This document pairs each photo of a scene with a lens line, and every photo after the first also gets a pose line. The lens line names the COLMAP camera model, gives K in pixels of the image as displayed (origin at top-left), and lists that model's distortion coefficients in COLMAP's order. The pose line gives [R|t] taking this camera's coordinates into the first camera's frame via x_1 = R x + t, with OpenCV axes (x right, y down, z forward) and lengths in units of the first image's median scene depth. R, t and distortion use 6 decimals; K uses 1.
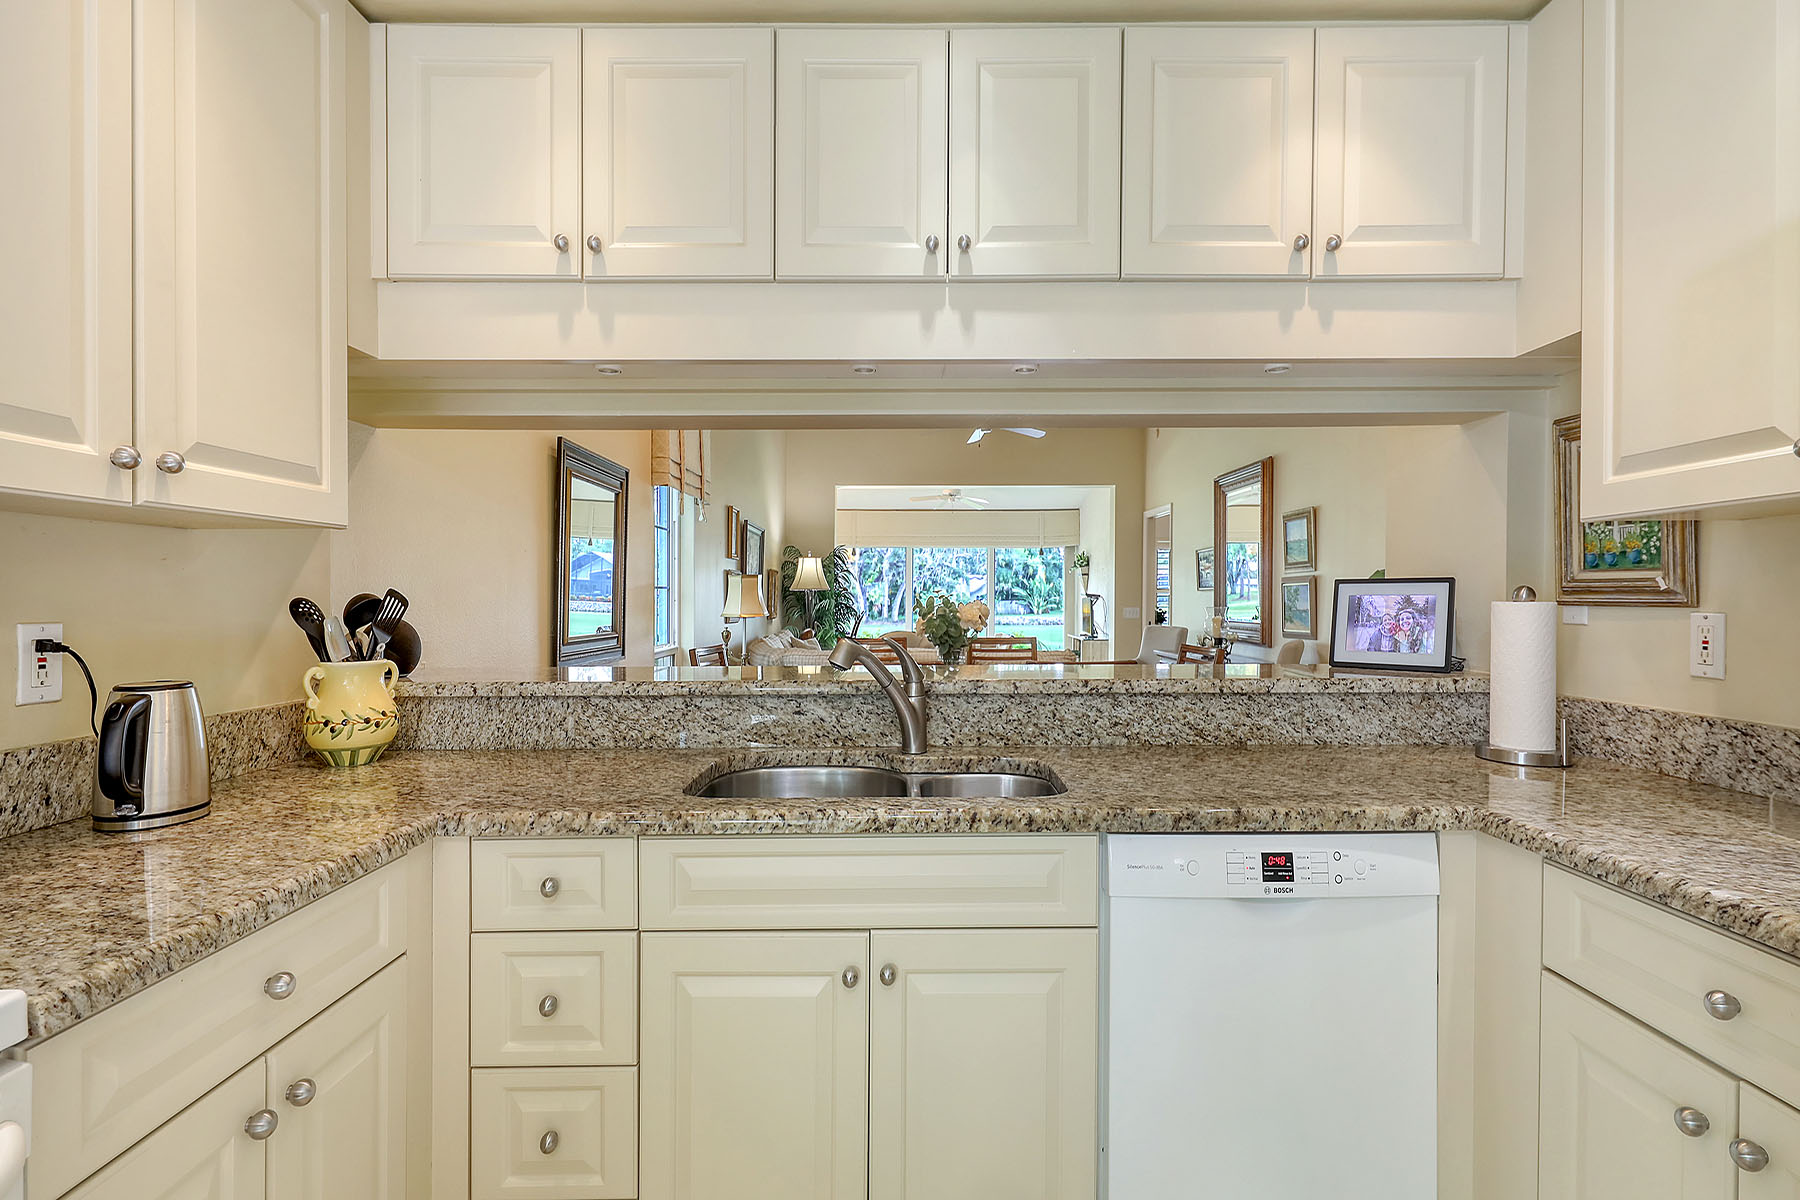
lens RADIAL K [[822.0, 0, 915.4], [0, 822.0, 670.7], [0, 0, 1]] dist [-0.001889, -0.000242]
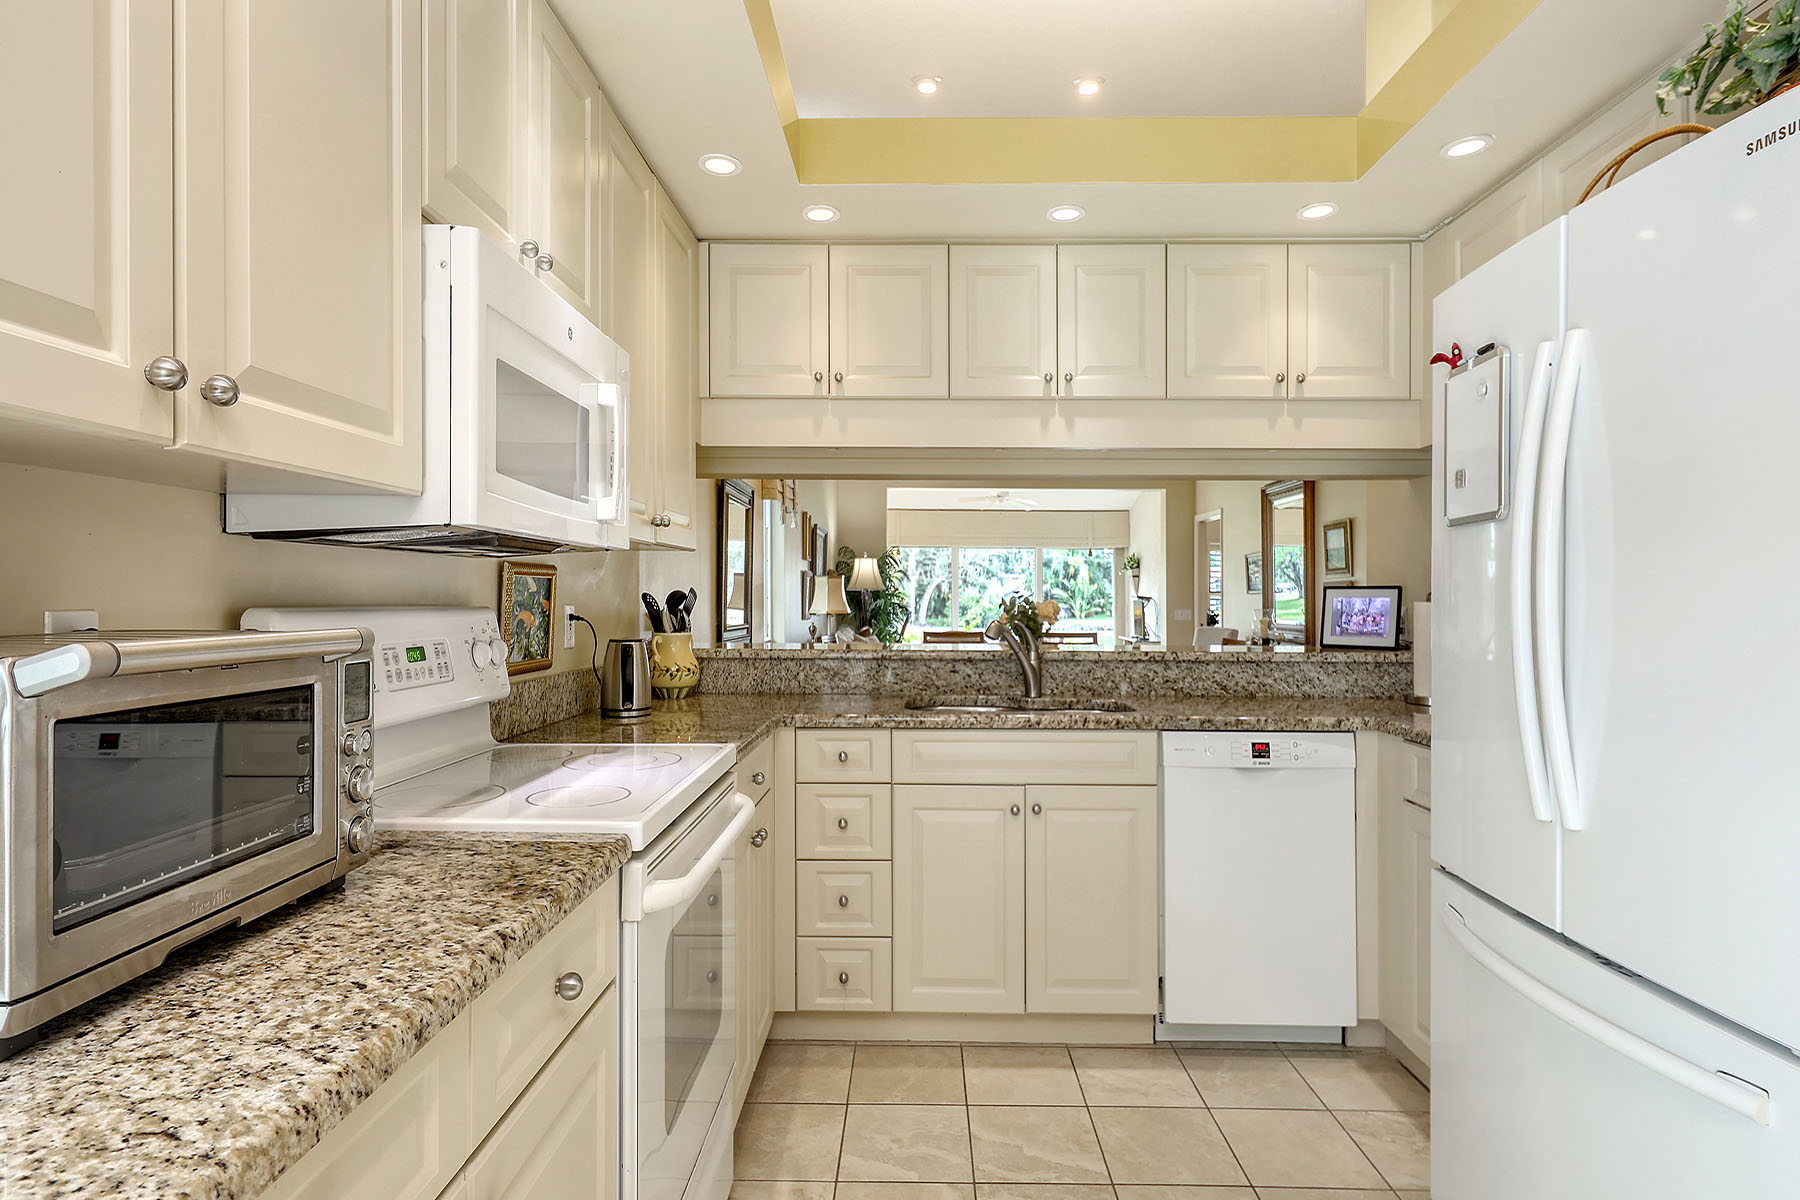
lens RADIAL K [[925.4, 0, 894.0], [0, 925.4, 601.7], [0, 0, 1]] dist [-0.003976, 0.000057]
pose [[0.998727, 0.009674, -0.049512, -0.182933], [-0.013866, 0.996281, -0.085039, 0.075353], [0.048505, 0.085617, 0.995147, -0.764299]]
